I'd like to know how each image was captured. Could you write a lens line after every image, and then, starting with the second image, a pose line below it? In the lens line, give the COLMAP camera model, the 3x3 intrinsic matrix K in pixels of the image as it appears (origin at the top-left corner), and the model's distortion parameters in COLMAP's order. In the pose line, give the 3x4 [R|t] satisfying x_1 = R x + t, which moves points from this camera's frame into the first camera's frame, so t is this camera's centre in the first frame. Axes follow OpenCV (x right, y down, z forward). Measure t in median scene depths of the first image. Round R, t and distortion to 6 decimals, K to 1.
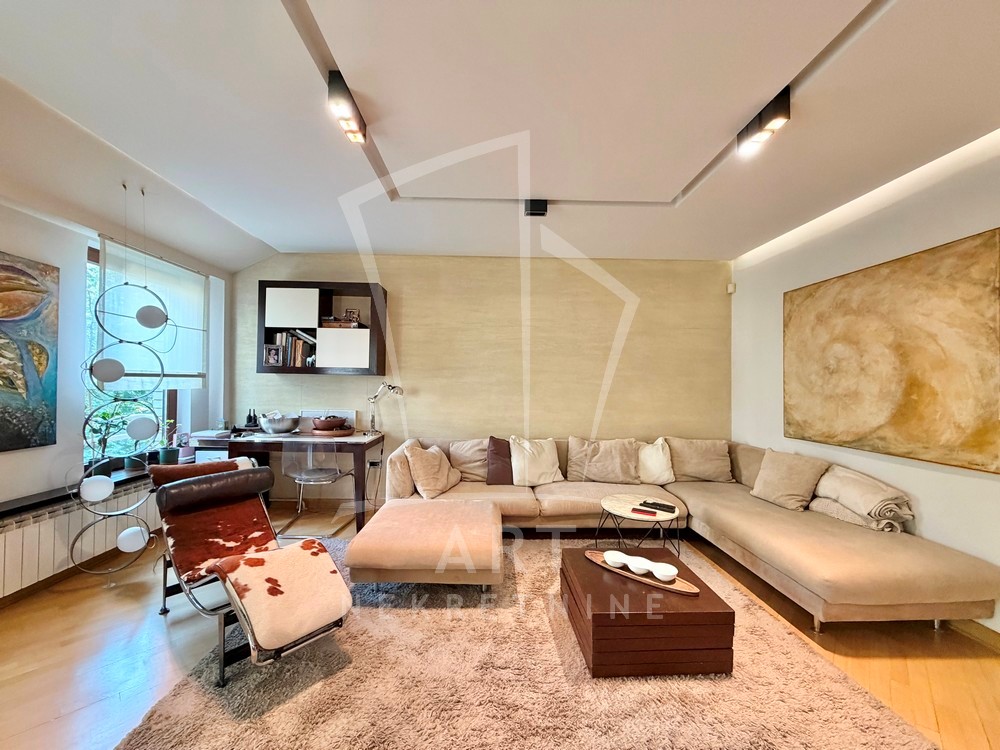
lens RADIAL K [[393.9, 0, 500.0], [0, 393.9, 375.0], [0, 0, 1]] dist [-0.001498, -0.000076]
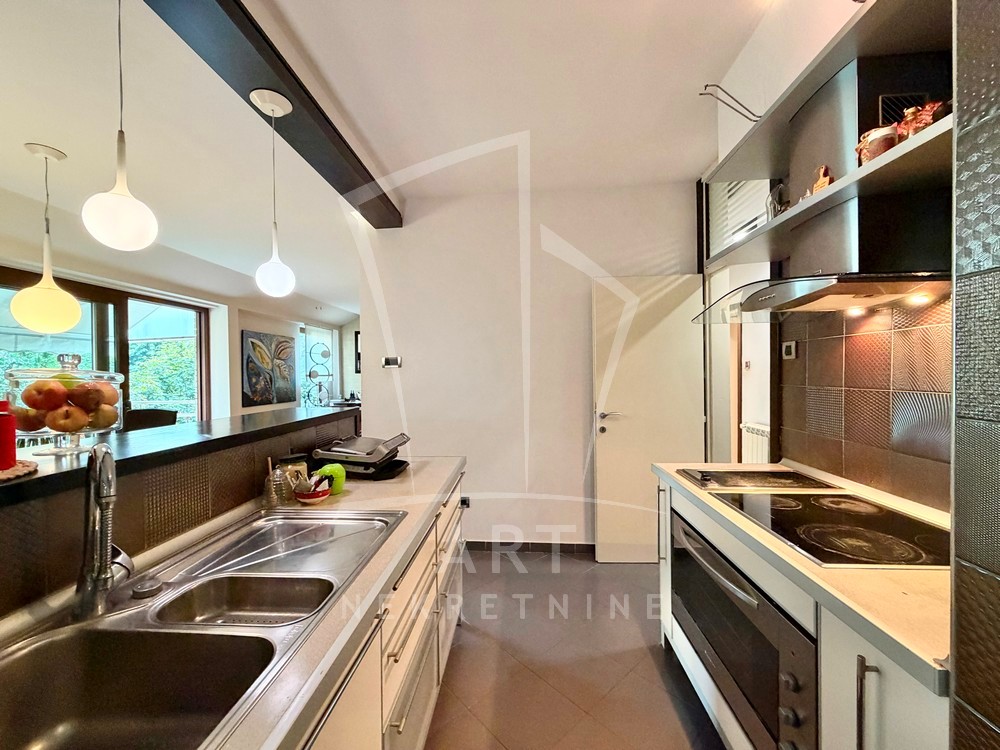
lens RADIAL K [[439.4, 0, 496.8], [0, 439.4, 387.0], [0, 0, 1]] dist [-0.000095, 0.000098]
pose [[0.994555, -0.003099, -0.104163, 0.417880], [0.008868, 0.998449, 0.054965, -0.057458], [0.103831, -0.055589, 0.993040, -1.337965]]
